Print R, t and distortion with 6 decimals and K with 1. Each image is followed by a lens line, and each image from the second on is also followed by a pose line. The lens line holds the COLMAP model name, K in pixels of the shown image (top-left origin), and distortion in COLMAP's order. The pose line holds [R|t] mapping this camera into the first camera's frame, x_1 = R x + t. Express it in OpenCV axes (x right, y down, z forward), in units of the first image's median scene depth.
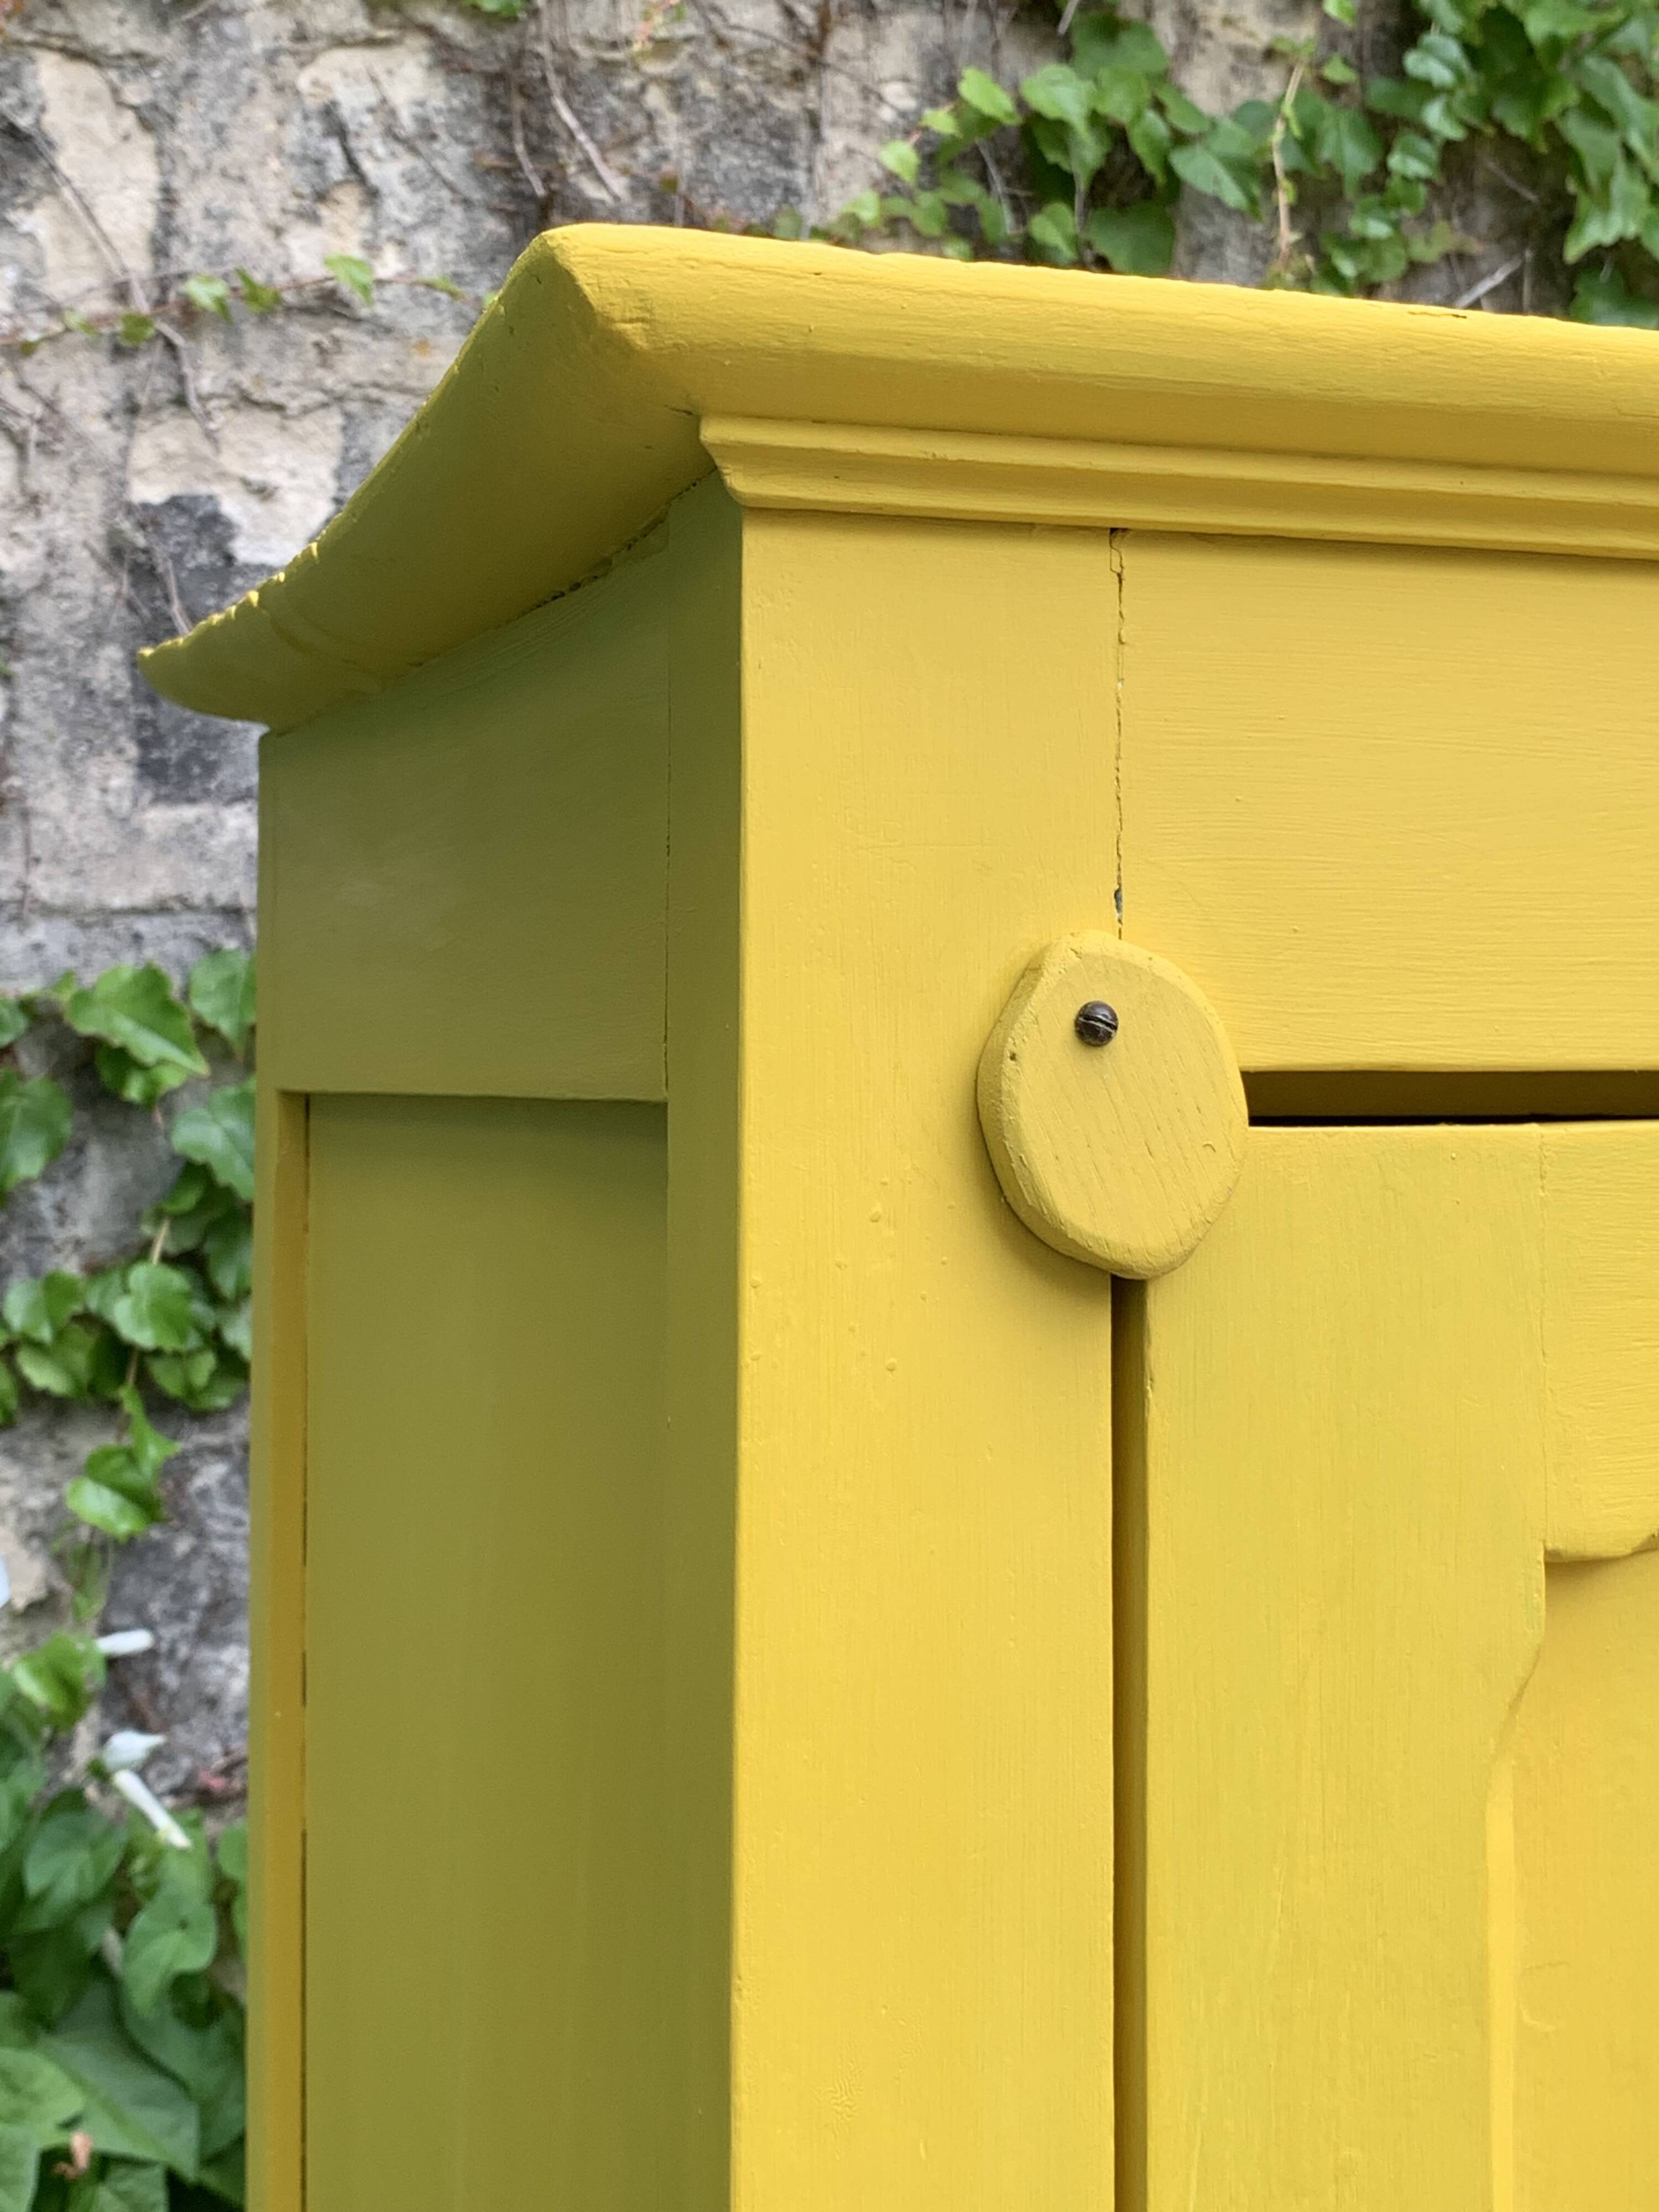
lens RADIAL K [[3219.5, 0, 851.9], [0, 3219.5, 1084.1], [0, 0, 1]] dist [0.037475, 0.000000]
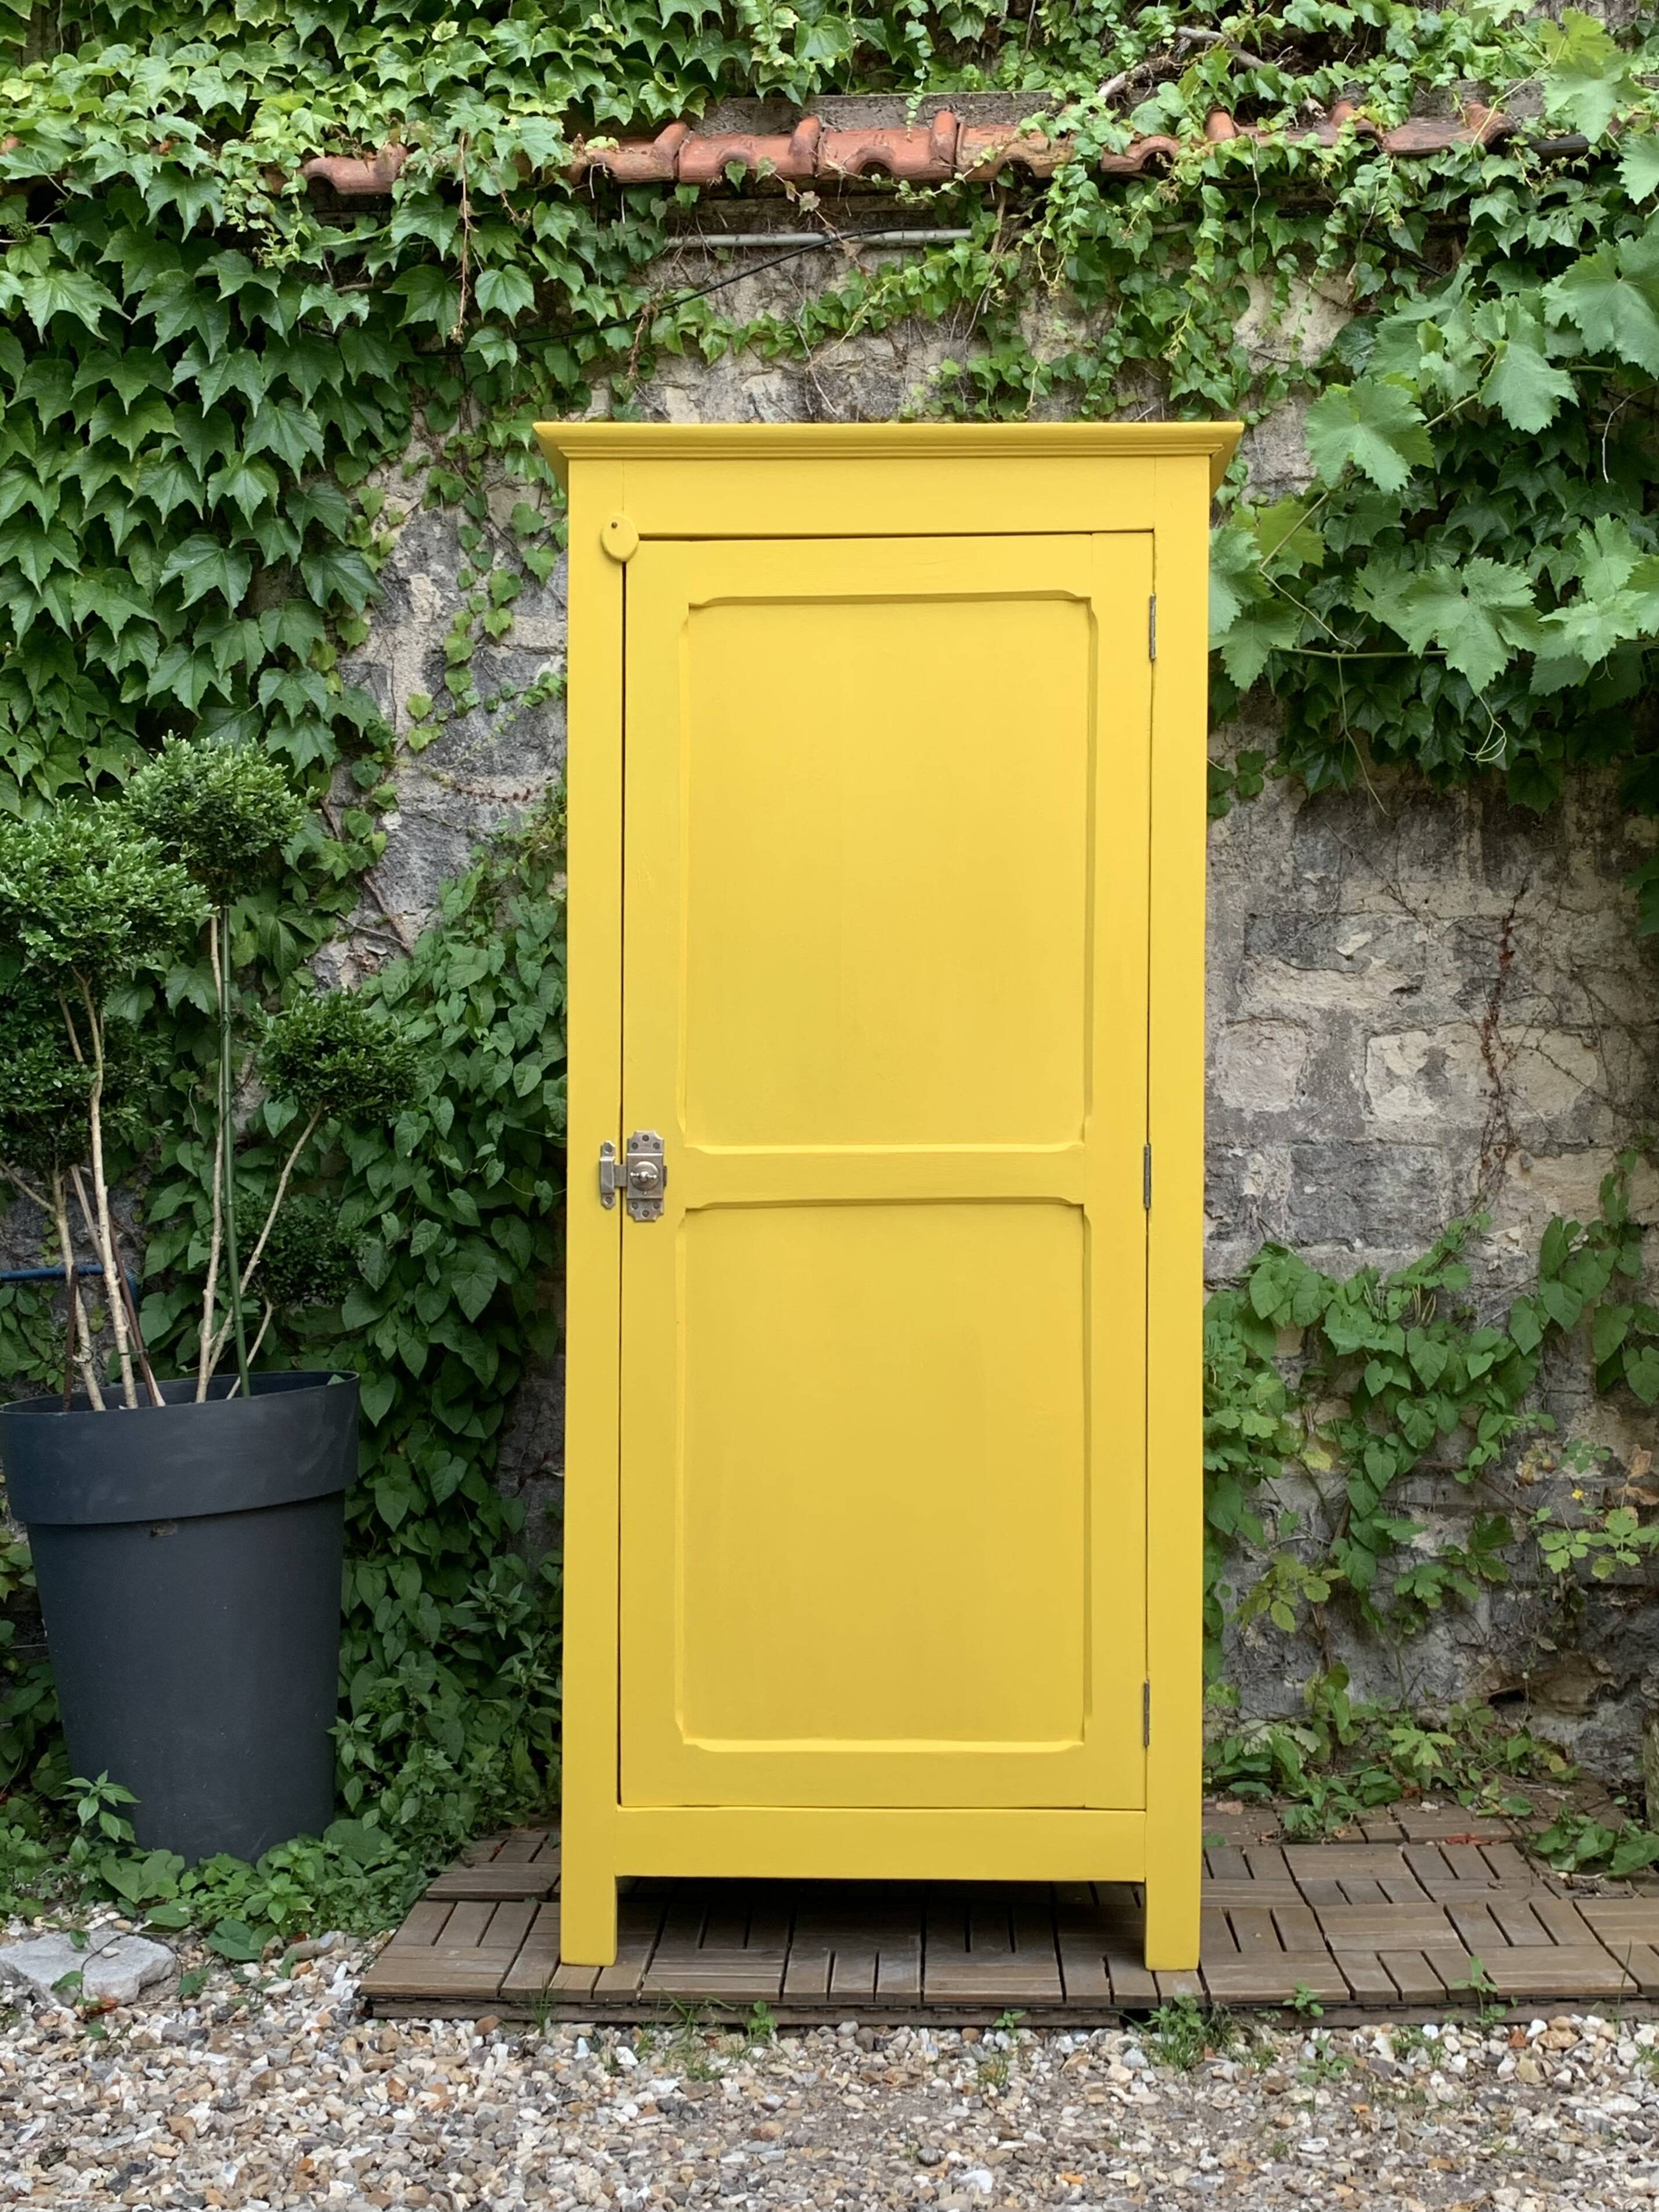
lens RADIAL K [[2576.0, 0, 870.2], [0, 2576.0, 1180.8], [0, 0, 1]] dist [0.060879, 0.000000]
pose [[0.929613, 0.008461, -0.368440, 0.950968], [-0.003147, 0.999882, 0.015023, 0.469618], [0.368523, -0.012807, 0.929530, -1.451070]]
